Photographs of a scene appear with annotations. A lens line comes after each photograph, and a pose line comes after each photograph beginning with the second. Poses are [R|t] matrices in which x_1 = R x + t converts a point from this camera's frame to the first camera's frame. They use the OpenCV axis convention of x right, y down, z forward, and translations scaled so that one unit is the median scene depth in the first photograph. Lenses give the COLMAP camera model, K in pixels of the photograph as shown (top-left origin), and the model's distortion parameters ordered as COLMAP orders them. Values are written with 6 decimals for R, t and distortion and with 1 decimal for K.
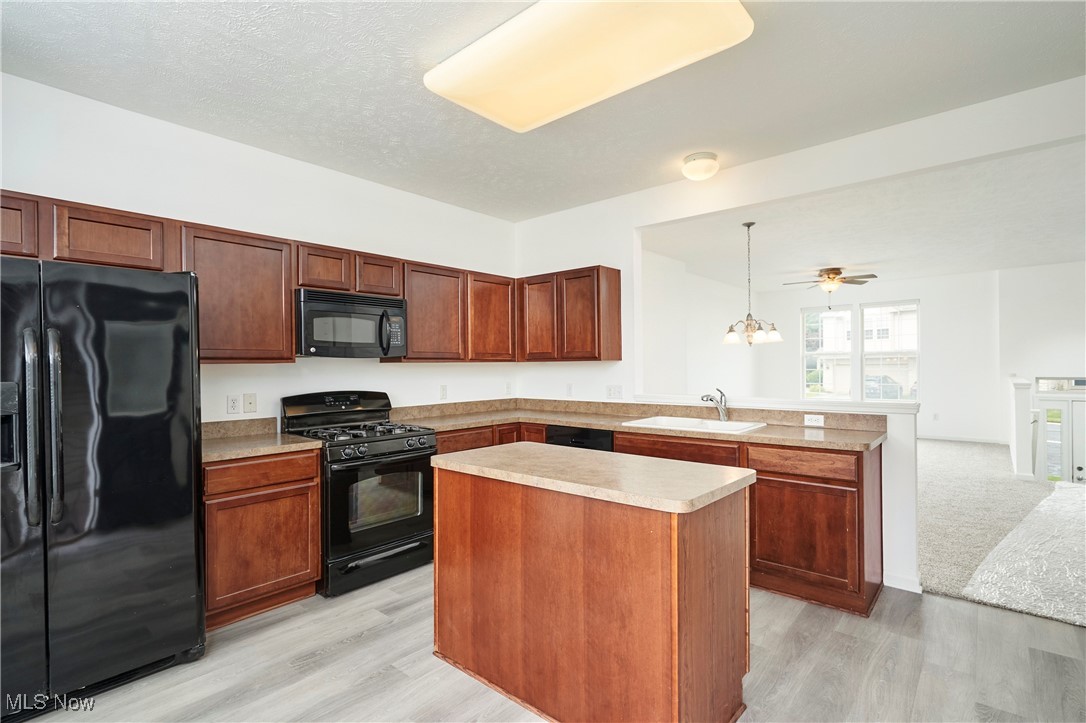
lens RADIAL K [[508.7, 0, 544.4], [0, 508.7, 362.6], [0, 0, 1]] dist [0.001656, 0.000023]
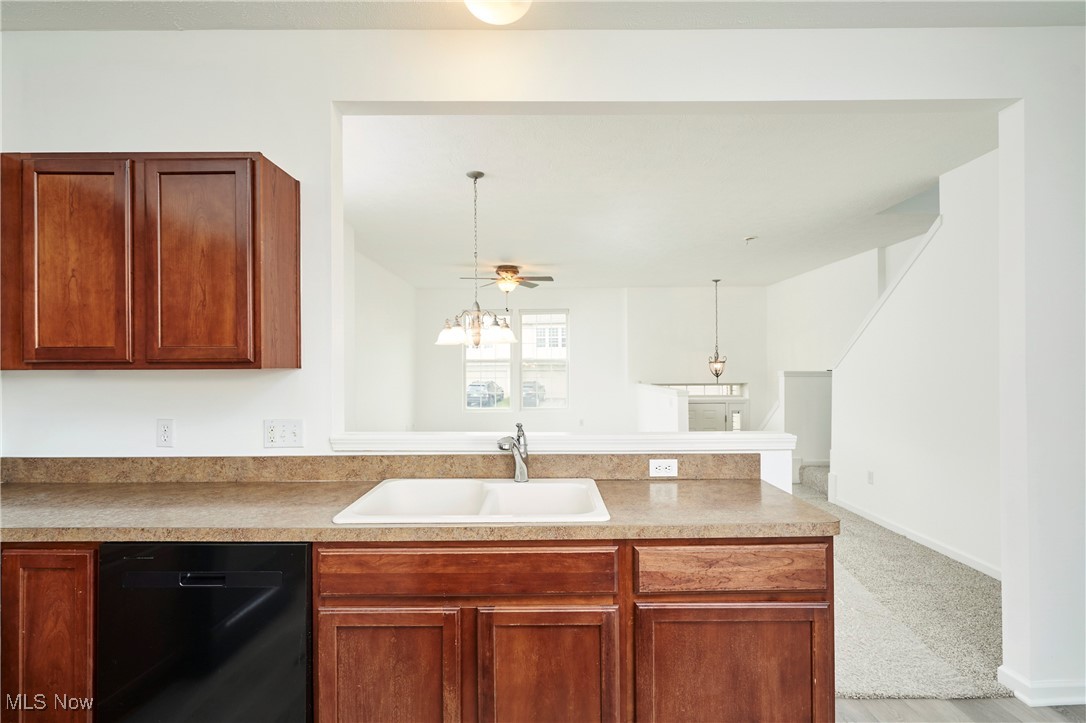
lens RADIAL K [[530.0, 0, 545.0], [0, 530.0, 364.7], [0, 0, 1]] dist [-0.002082, 0.000372]
pose [[0.755335, 0.009904, 0.655264, -0.003617], [-0.006256, 0.999949, -0.007903, -0.005200], [-0.655309, 0.001870, 0.755358, 0.488910]]
